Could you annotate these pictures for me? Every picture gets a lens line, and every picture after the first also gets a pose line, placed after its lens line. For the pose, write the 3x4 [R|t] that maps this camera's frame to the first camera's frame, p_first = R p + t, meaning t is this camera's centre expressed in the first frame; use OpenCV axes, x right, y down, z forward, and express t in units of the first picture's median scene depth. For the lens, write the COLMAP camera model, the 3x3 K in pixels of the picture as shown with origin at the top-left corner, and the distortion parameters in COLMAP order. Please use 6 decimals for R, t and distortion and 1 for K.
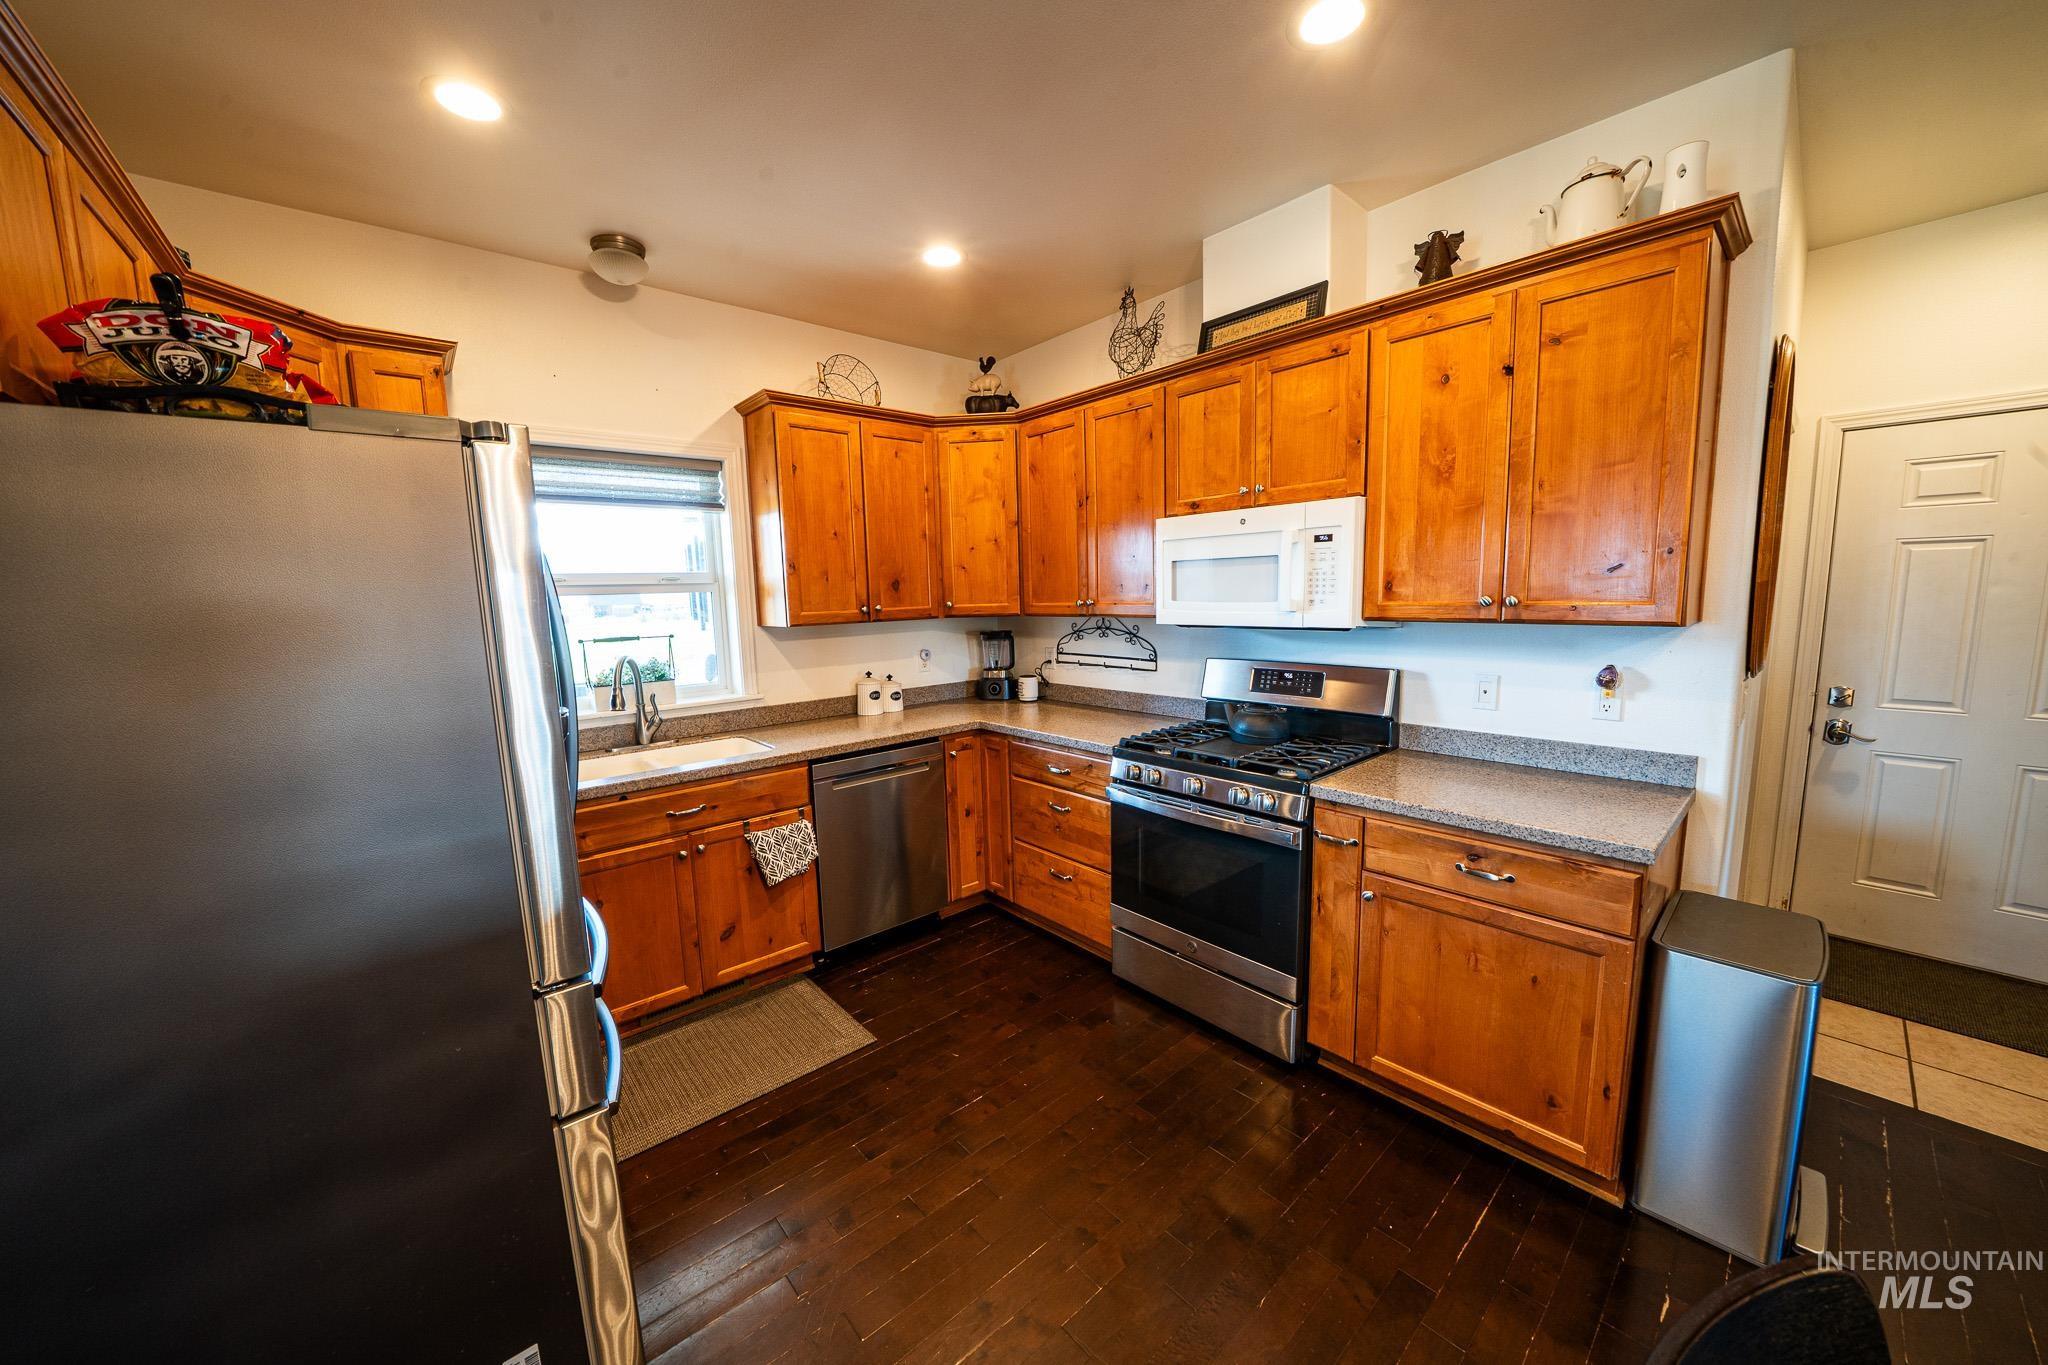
lens RADIAL K [[704.6, 0, 1015.1], [0, 704.6, 682.2], [0, 0, 1]] dist [-0.016584, 0.000935]
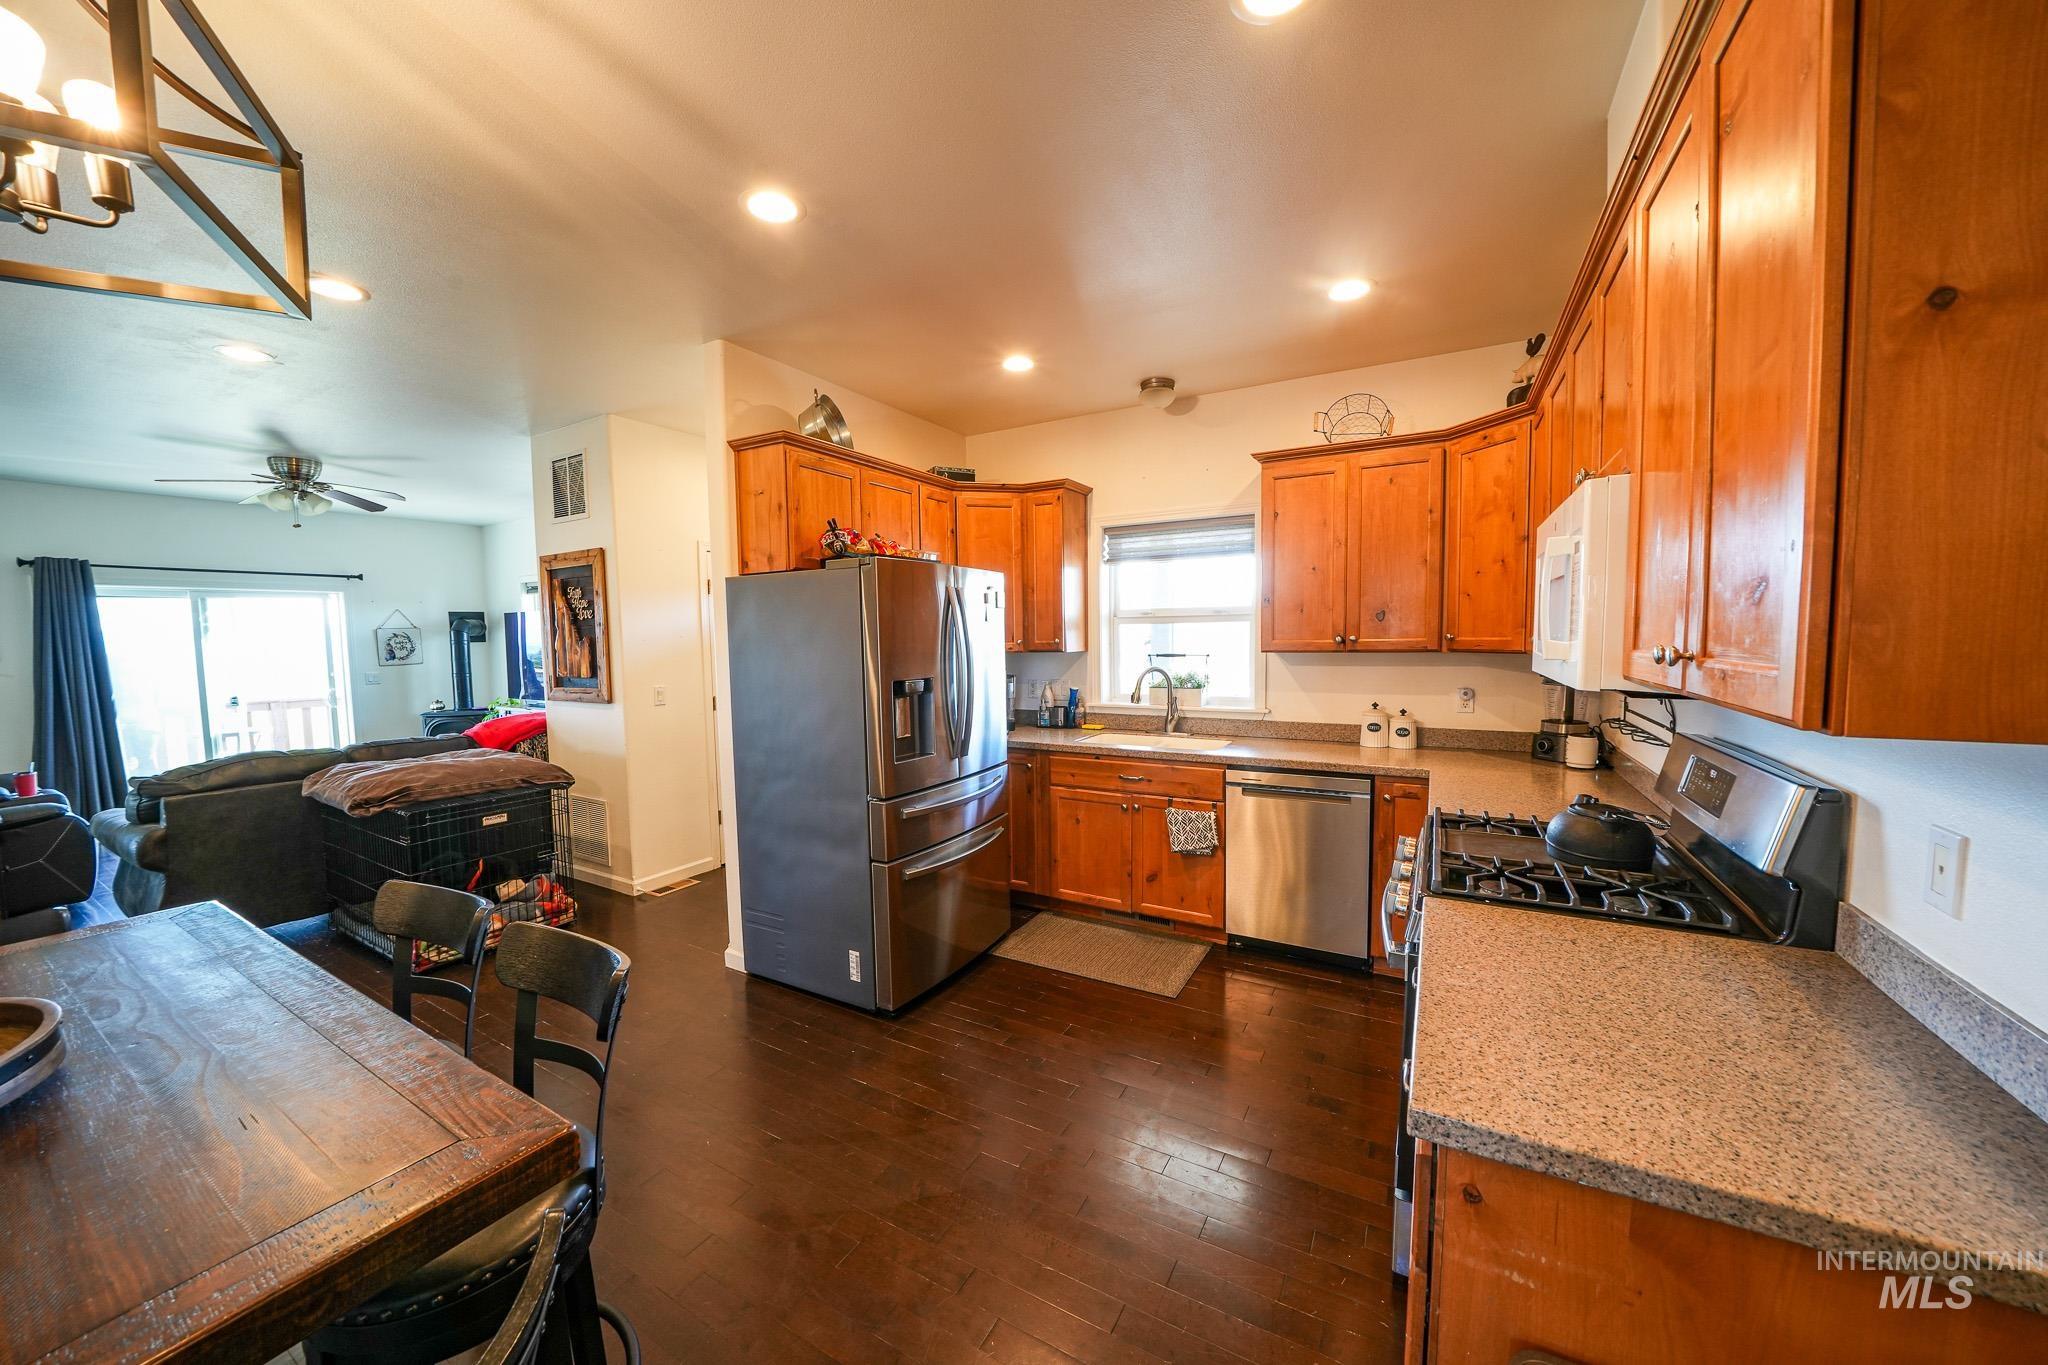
lens RADIAL K [[704.6, 0, 1033.4], [0, 704.6, 685.2], [0, 0, 1]] dist [-0.016584, 0.000935]
pose [[0.356003, 0.089032, -0.930234, 0.578174], [-0.114917, 0.992067, 0.050971, -0.037952], [0.927392, 0.088754, 0.363410, 0.219073]]
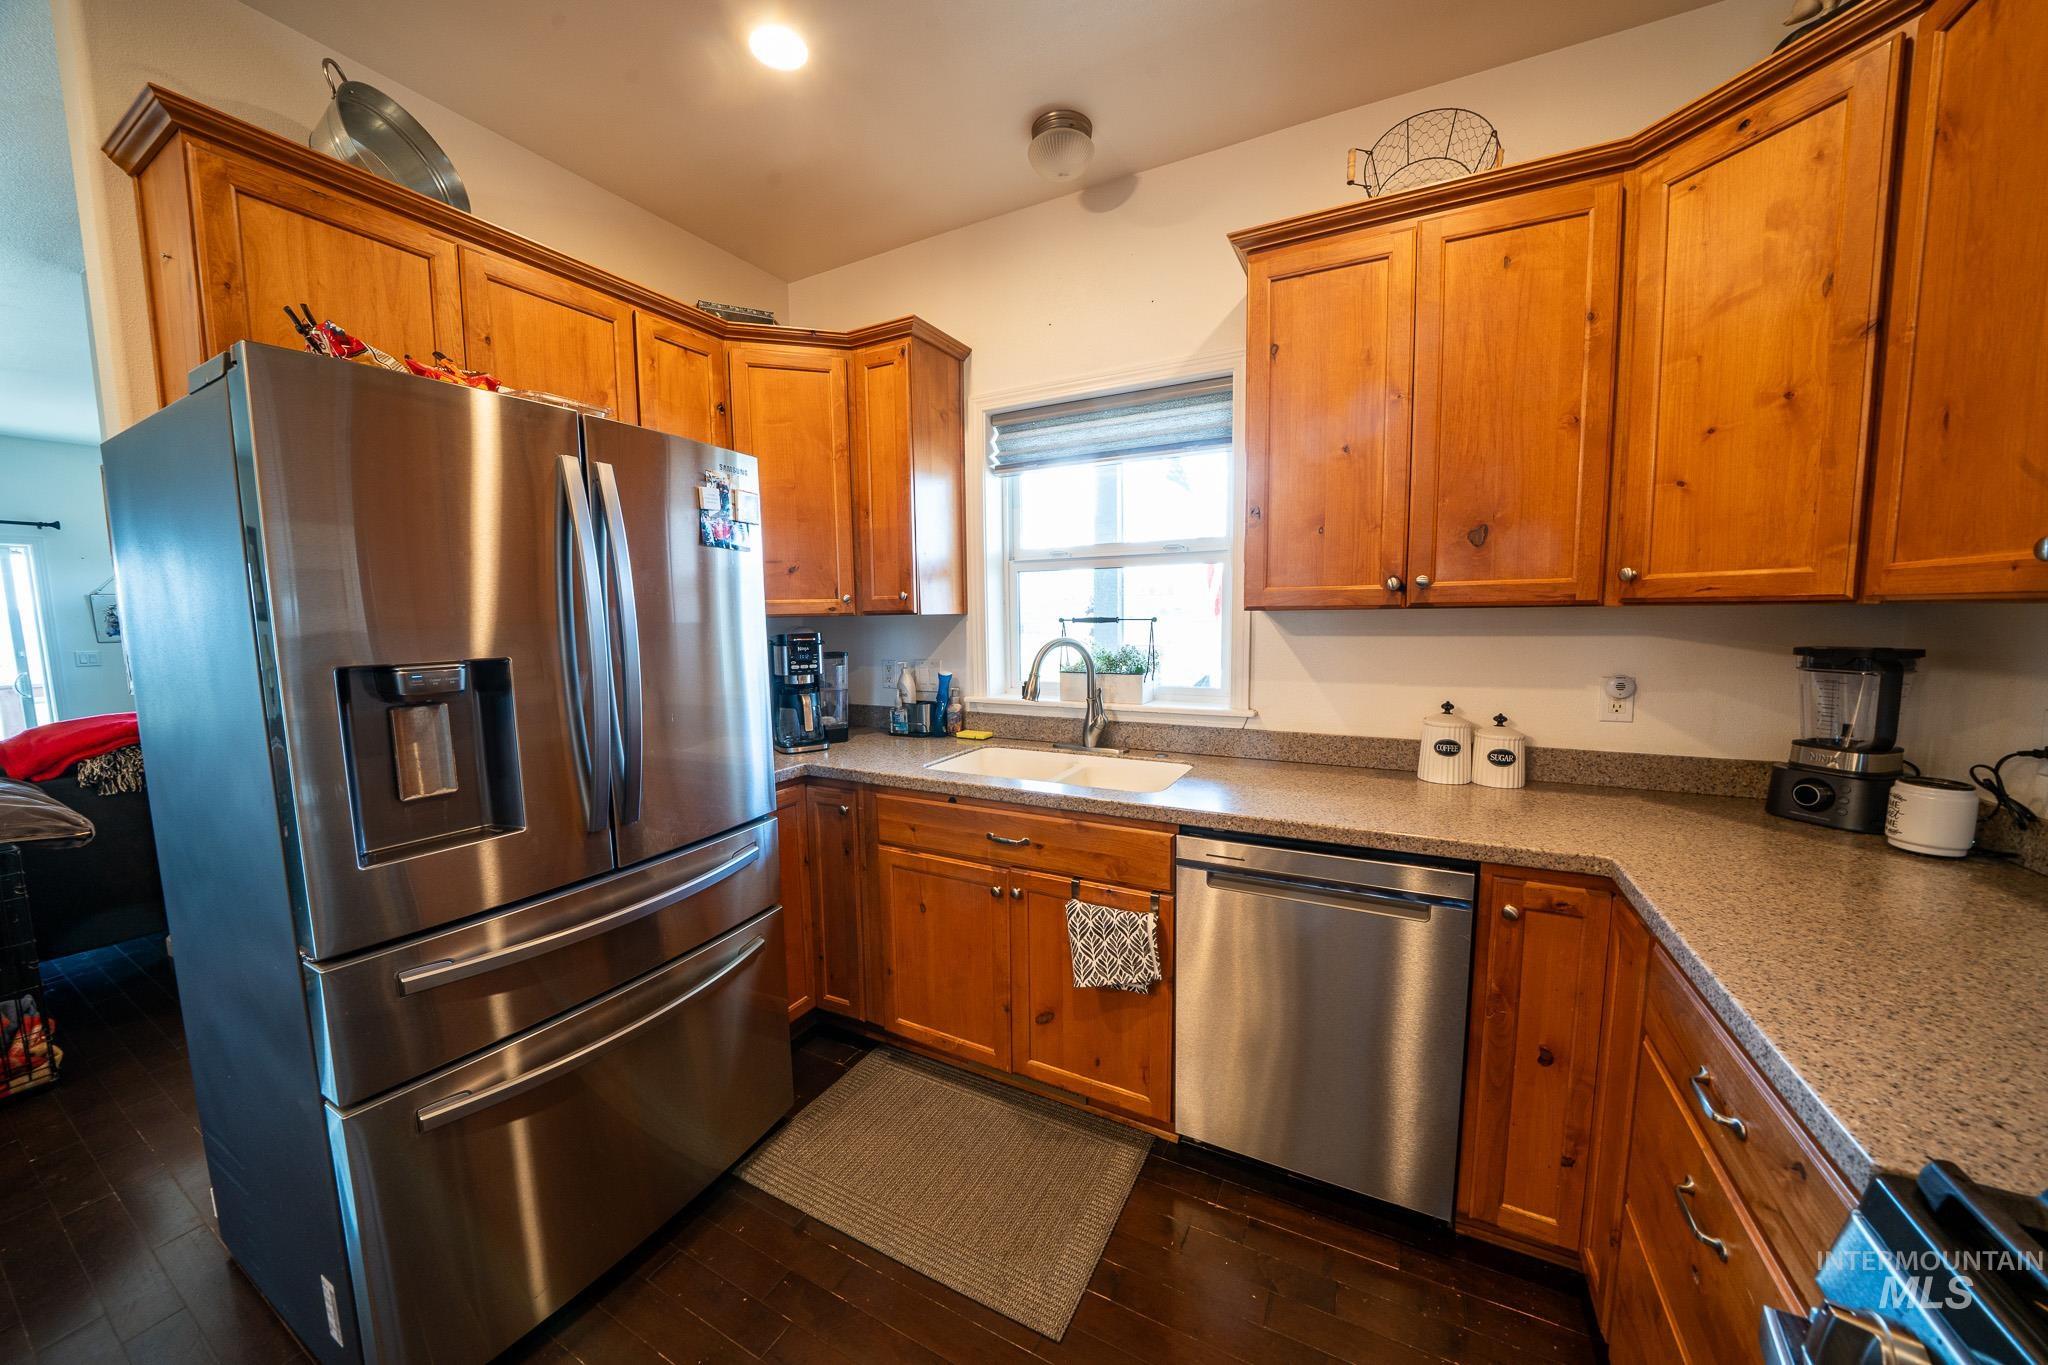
lens RADIAL K [[704.6, 0, 1026.1], [0, 704.6, 685.8], [0, 0, 1]] dist [-0.016584, 0.000935]
pose [[0.381217, 0.118738, -0.916829, 0.176355], [-0.114506, 0.990146, 0.080622, -0.037291], [0.917367, 0.074248, 0.391056, 0.534086]]
